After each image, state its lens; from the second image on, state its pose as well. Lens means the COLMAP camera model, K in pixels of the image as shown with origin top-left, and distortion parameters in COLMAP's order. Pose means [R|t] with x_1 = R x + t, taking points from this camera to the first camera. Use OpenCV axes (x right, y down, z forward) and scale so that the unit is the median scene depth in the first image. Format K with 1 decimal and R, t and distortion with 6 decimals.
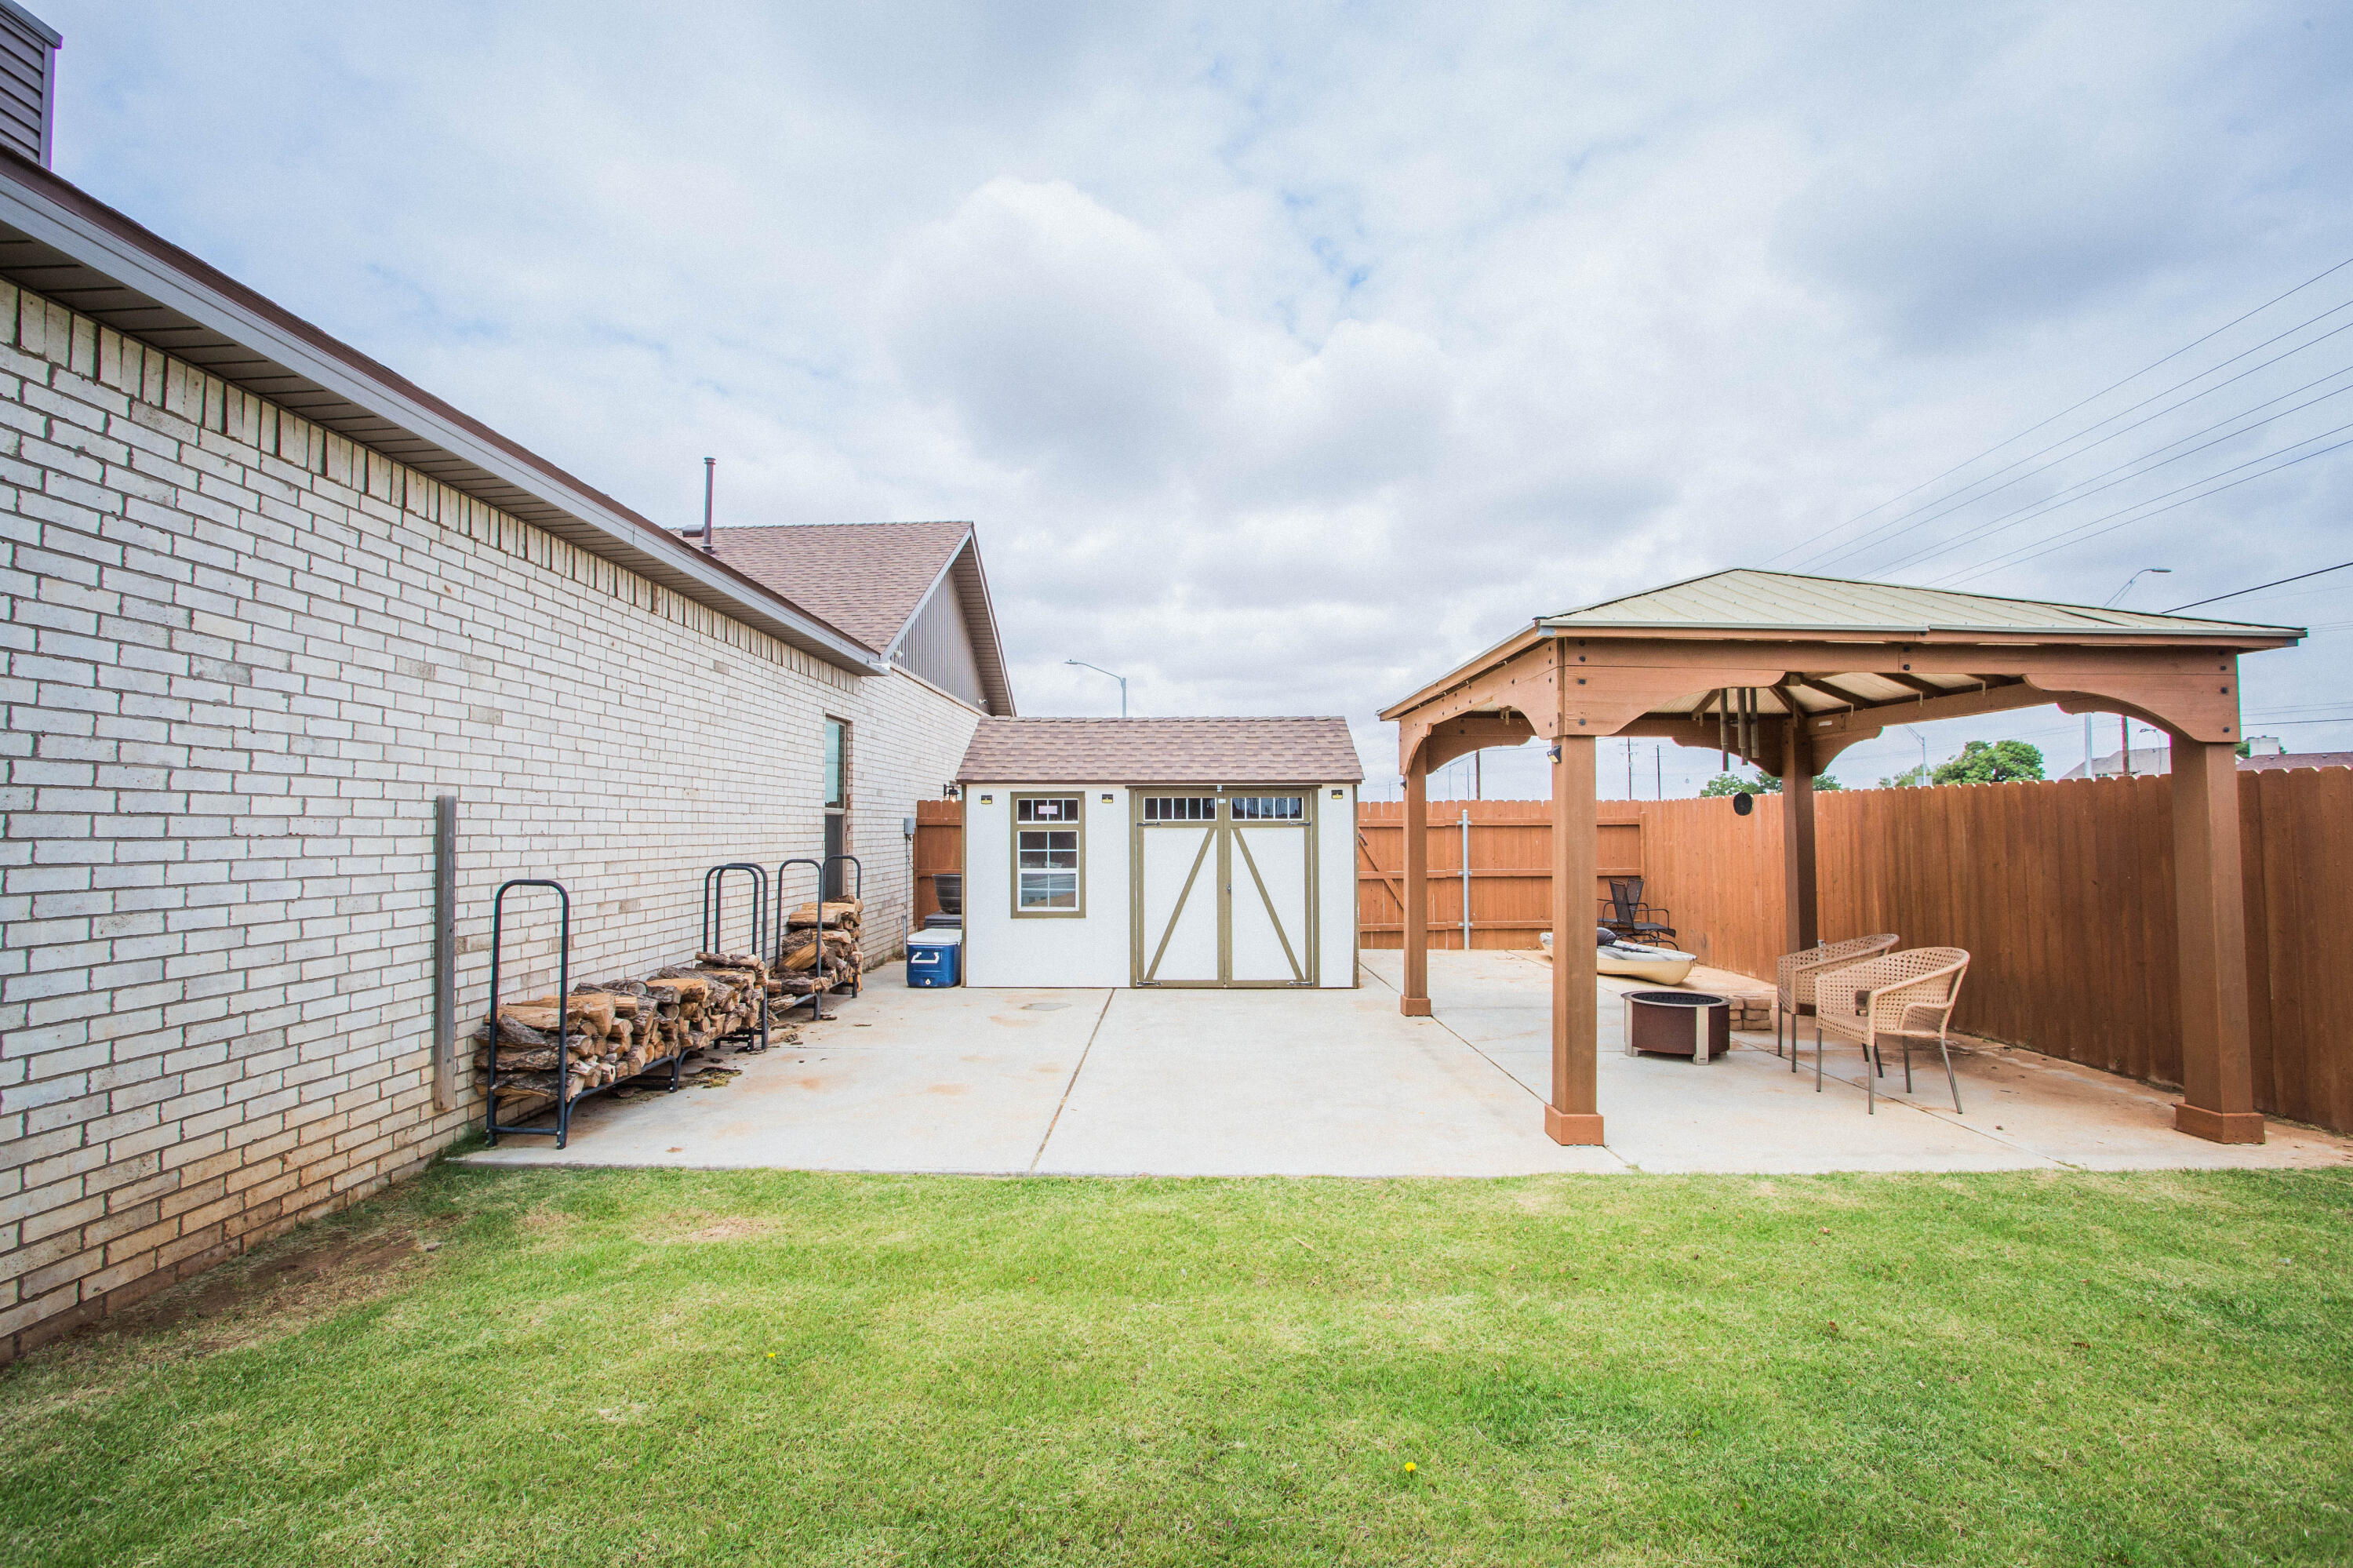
lens RADIAL K [[1143.5, 0, 1174.4], [0, 1143.5, 739.4], [0, 0, 1]] dist [-0.049682, 0.015799]
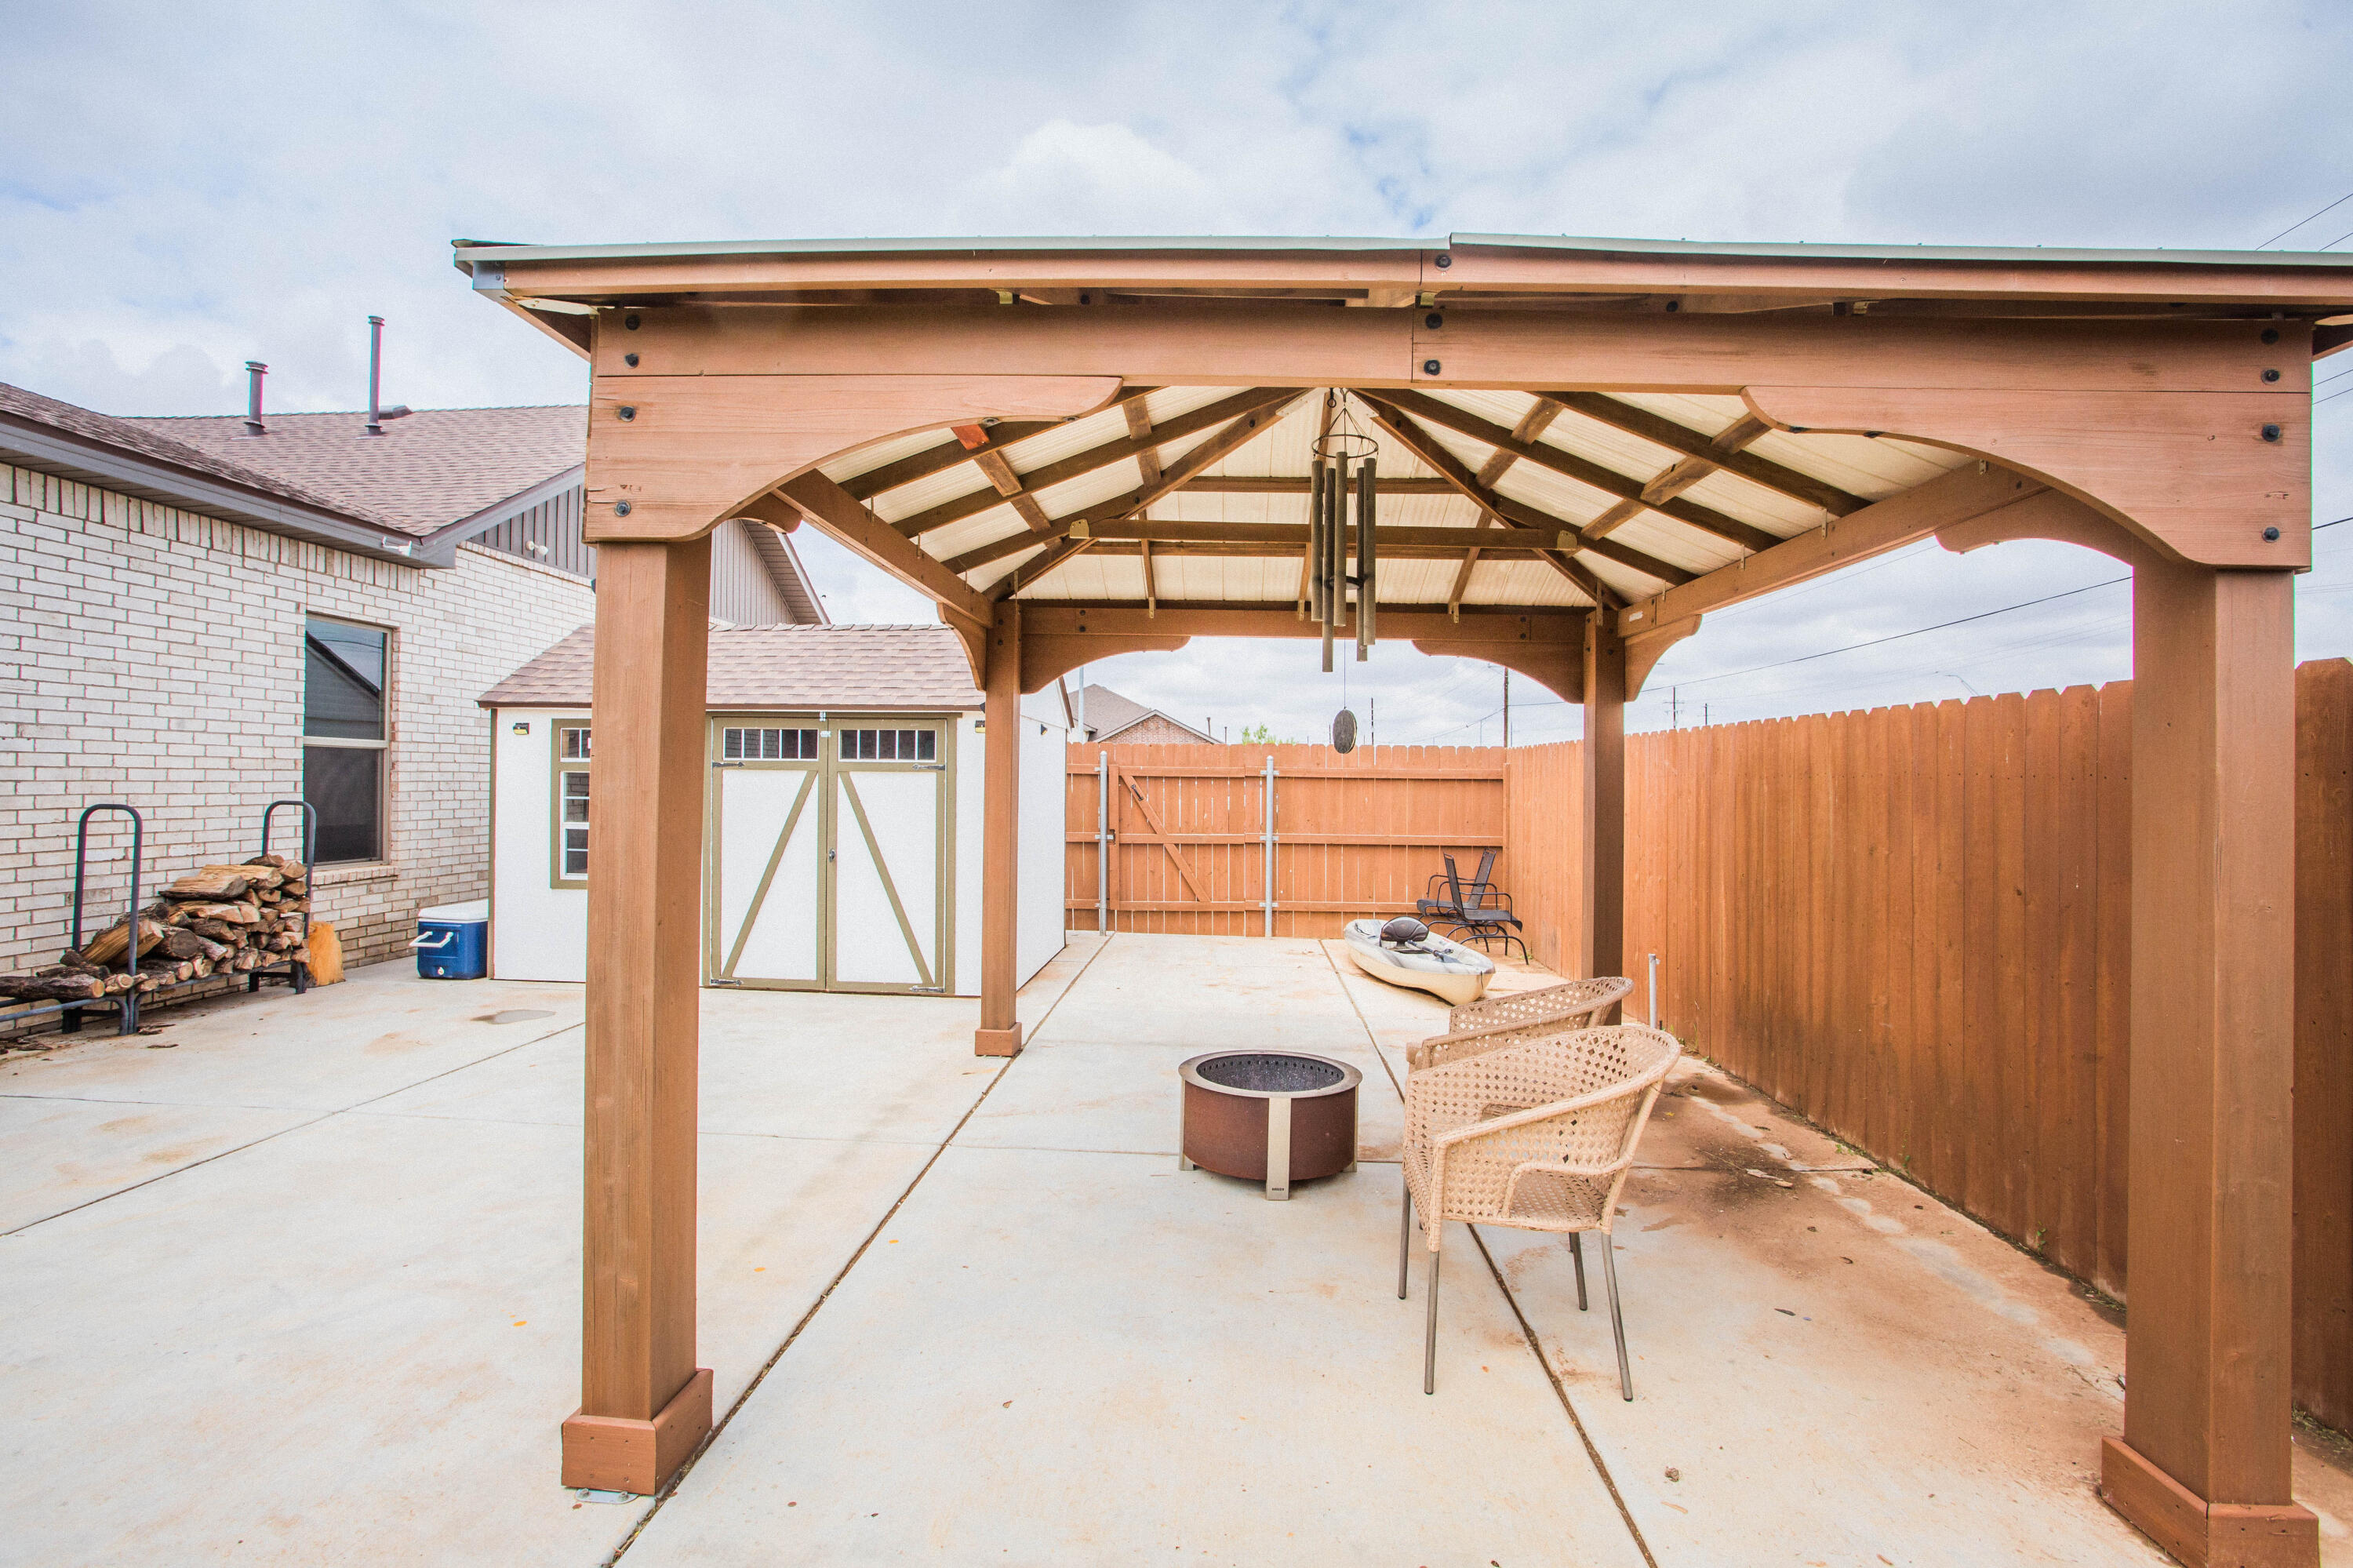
lens RADIAL K [[1143.5, 0, 1172.9], [0, 1143.5, 748.6], [0, 0, 1]] dist [-0.049682, 0.015799]
pose [[0.998661, 0.013220, -0.050019, 0.336215], [-0.010733, 0.998709, 0.049654, 0.028997], [0.050611, -0.049051, 0.997513, 0.339203]]
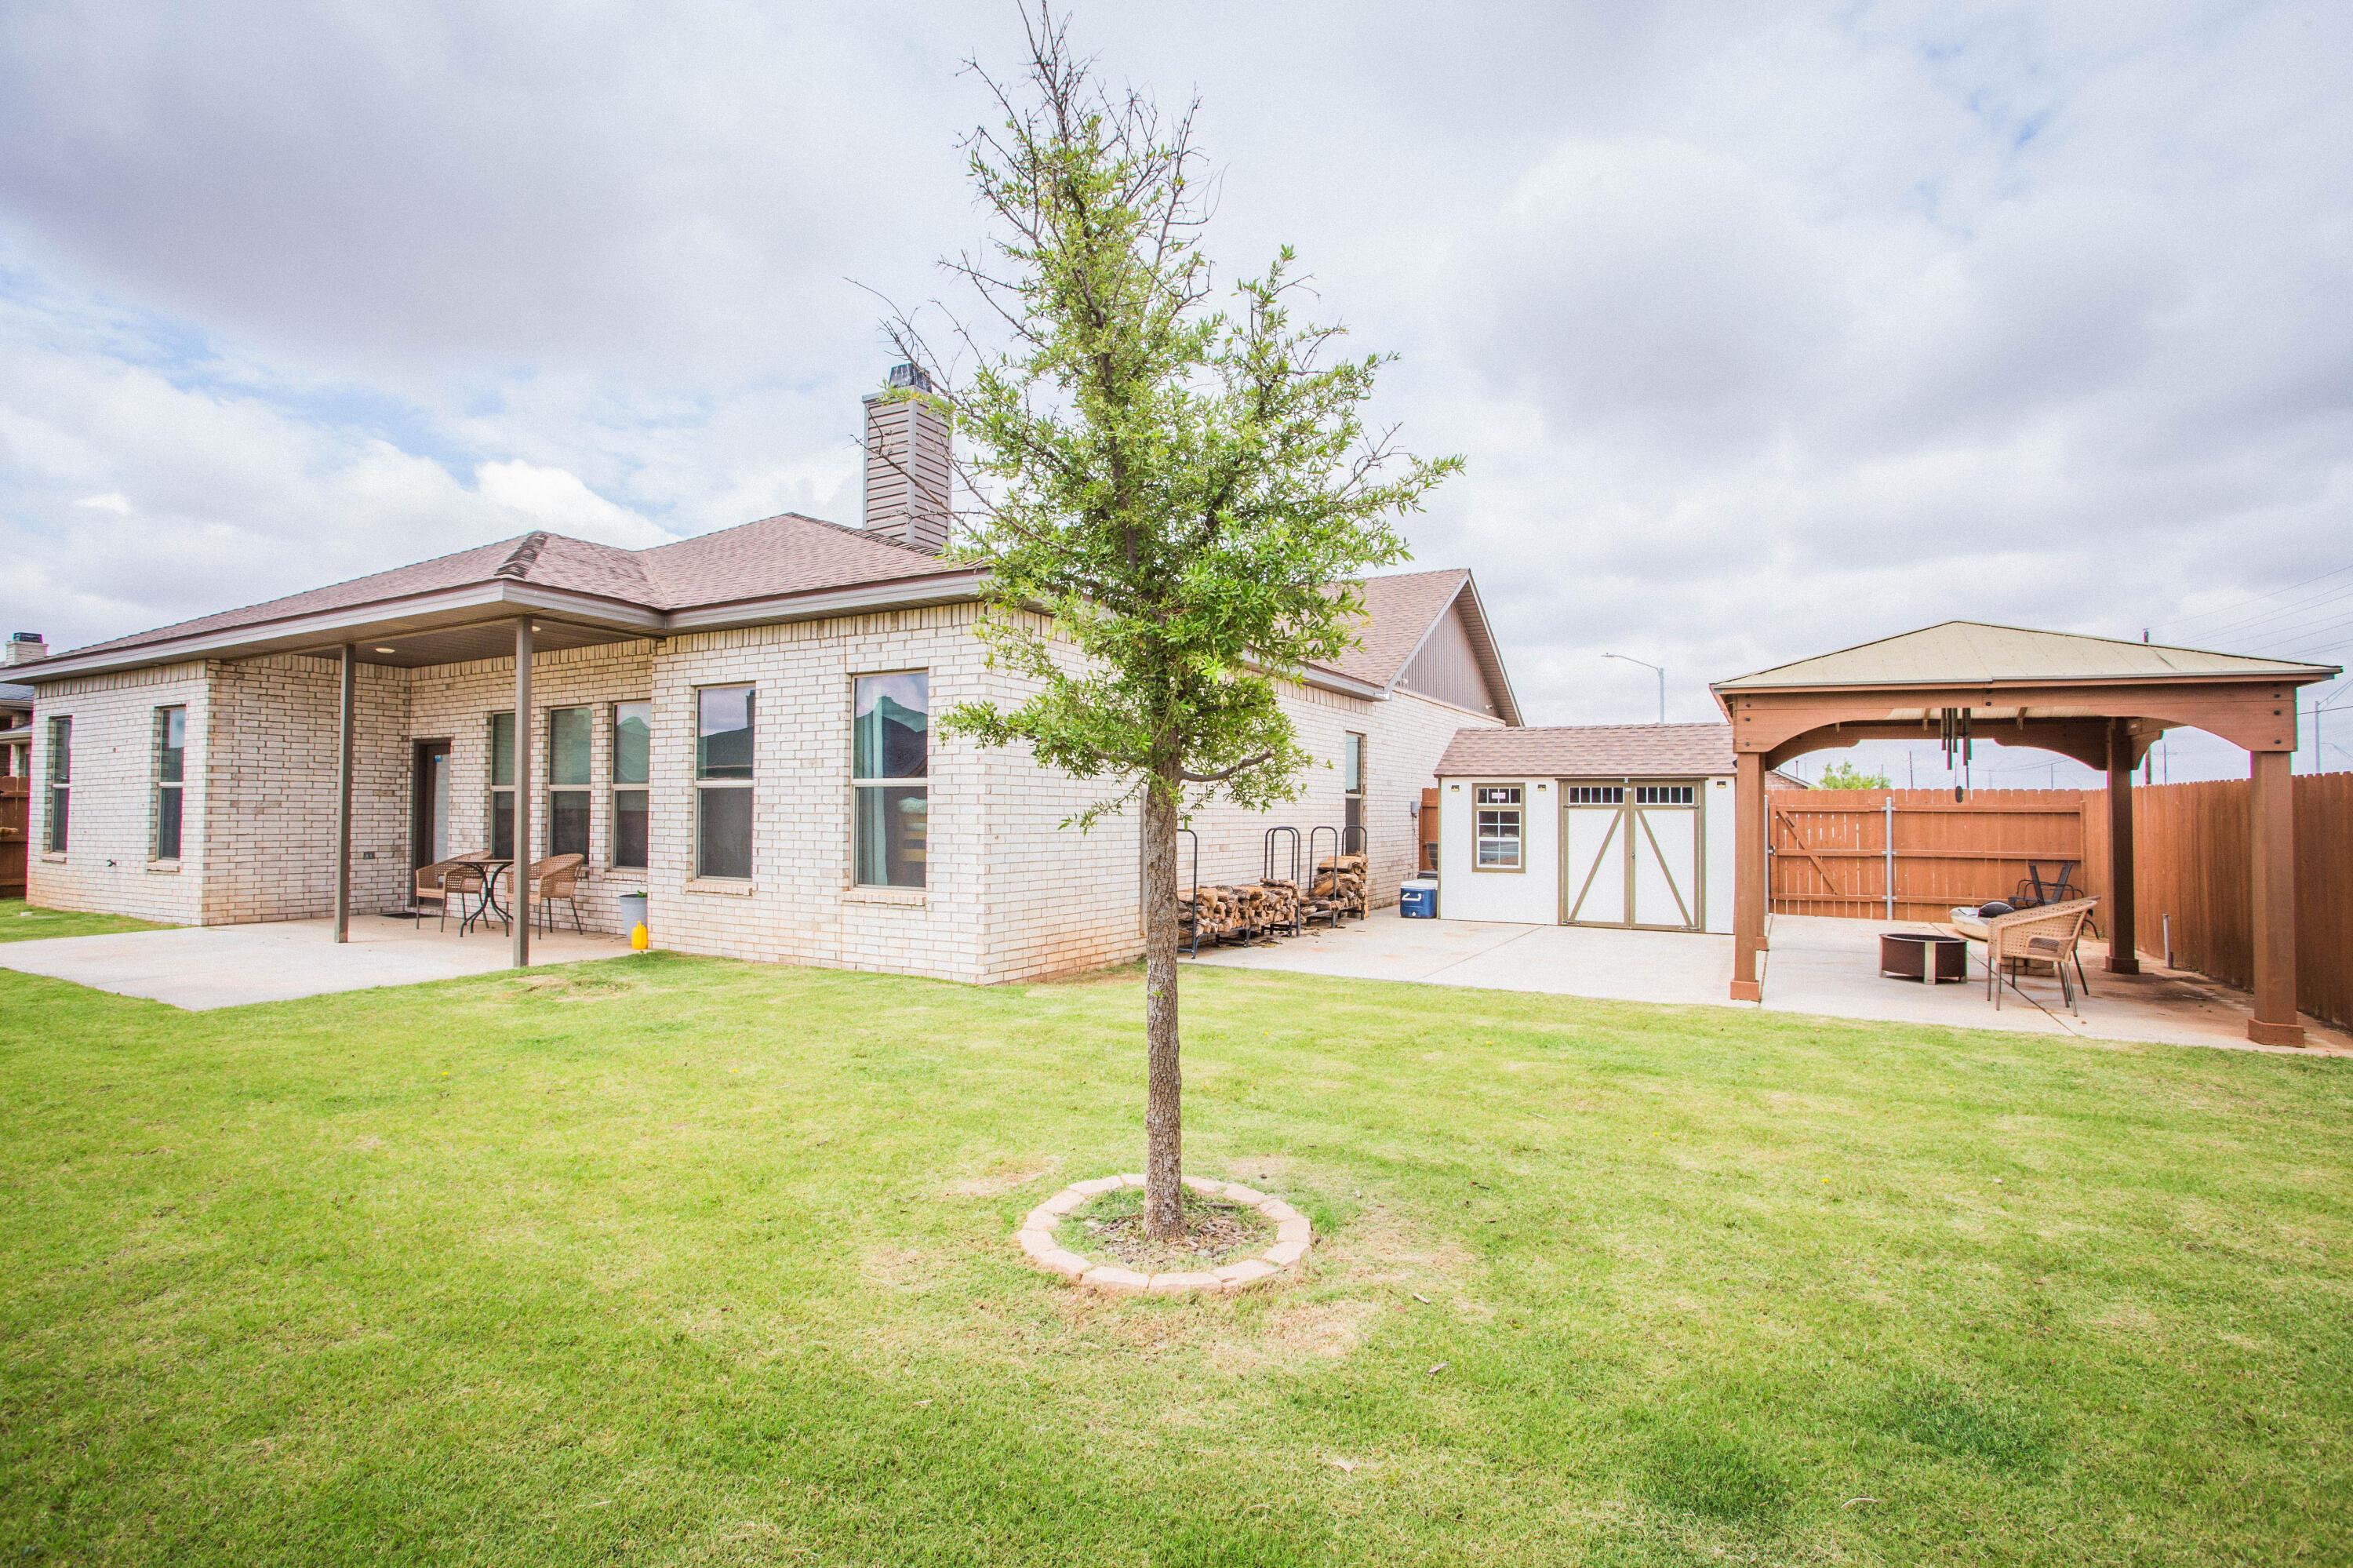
lens RADIAL K [[1143.5, 0, 1183.1], [0, 1143.5, 807.9], [0, 0, 1]] dist [-0.049682, 0.015799]
pose [[0.883488, 0.008614, -0.468375, 0.230942], [0.025995, 0.997389, 0.067377, -0.031351], [0.467733, -0.071702, 0.880957, -0.465920]]
